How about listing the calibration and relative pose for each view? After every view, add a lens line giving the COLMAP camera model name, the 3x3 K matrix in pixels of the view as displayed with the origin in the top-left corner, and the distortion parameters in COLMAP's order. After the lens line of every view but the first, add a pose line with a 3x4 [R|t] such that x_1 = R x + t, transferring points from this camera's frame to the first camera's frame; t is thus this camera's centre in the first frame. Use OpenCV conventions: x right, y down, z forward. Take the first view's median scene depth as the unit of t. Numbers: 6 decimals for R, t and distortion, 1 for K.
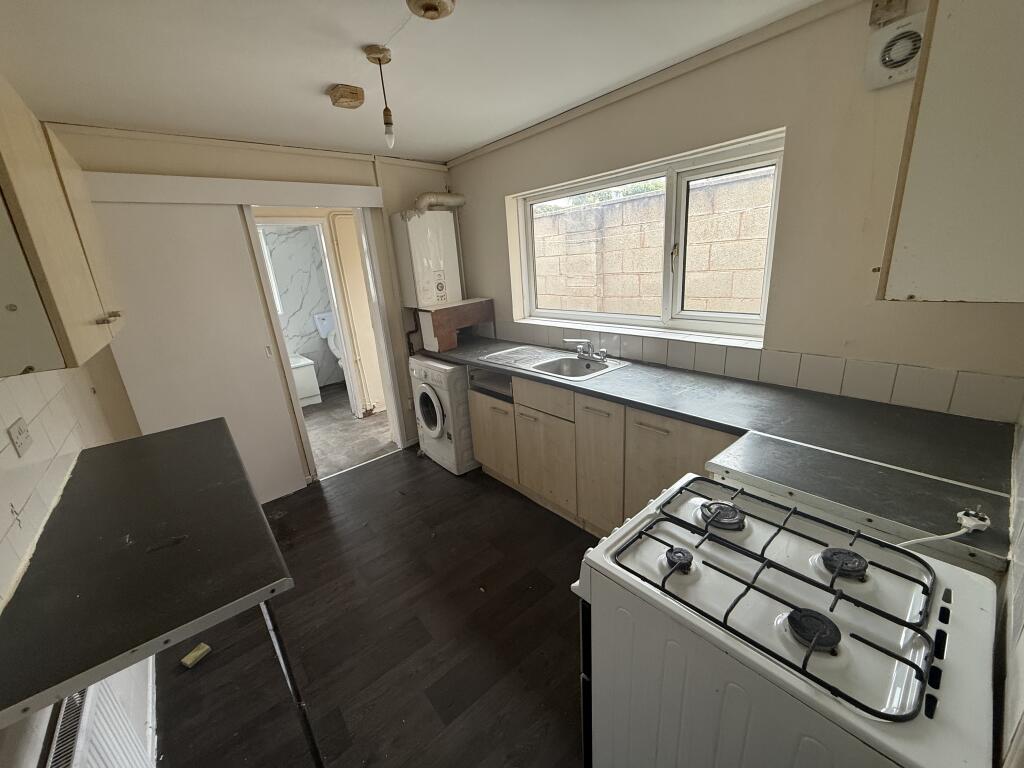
lens RADIAL K [[414.3, 0, 514.5], [0, 414.3, 388.0], [0, 0, 1]] dist [0.000678, -0.000218]
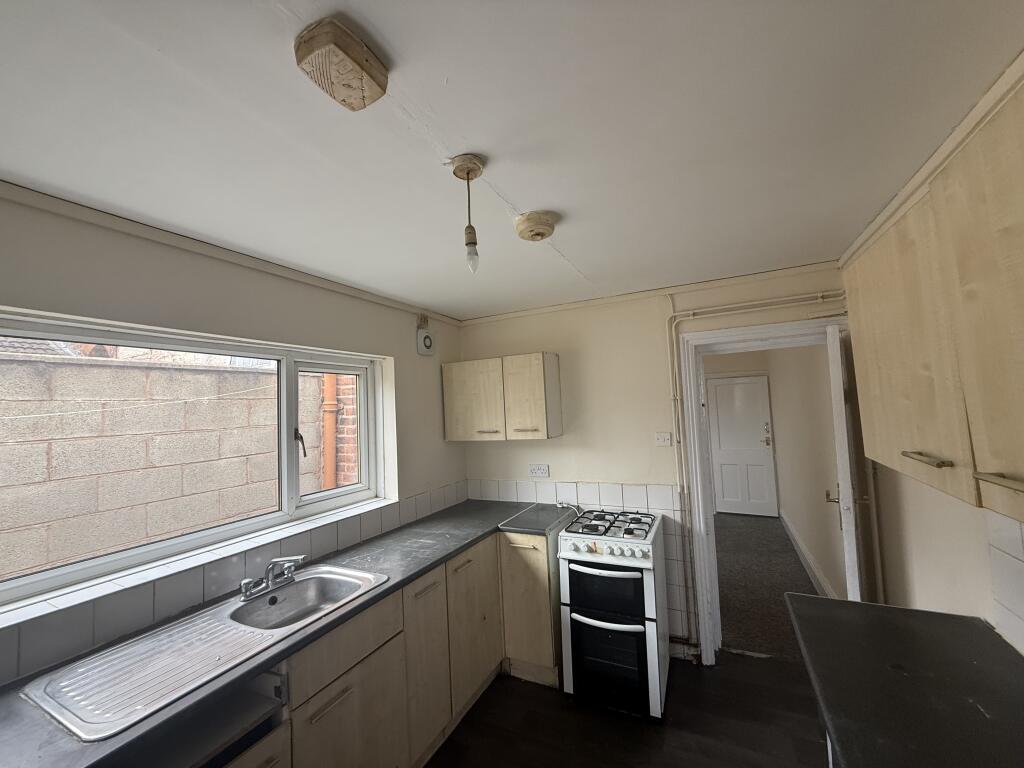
lens RADIAL K [[414.3, 0, 509.2], [0, 414.3, 384.9], [0, 0, 1]] dist [0.000678, -0.000218]
pose [[-0.399837, 0.139161, 0.905961, -0.727084], [0.346257, 0.938099, 0.008720, -0.296071], [-0.848668, 0.317181, -0.423272, 1.010878]]
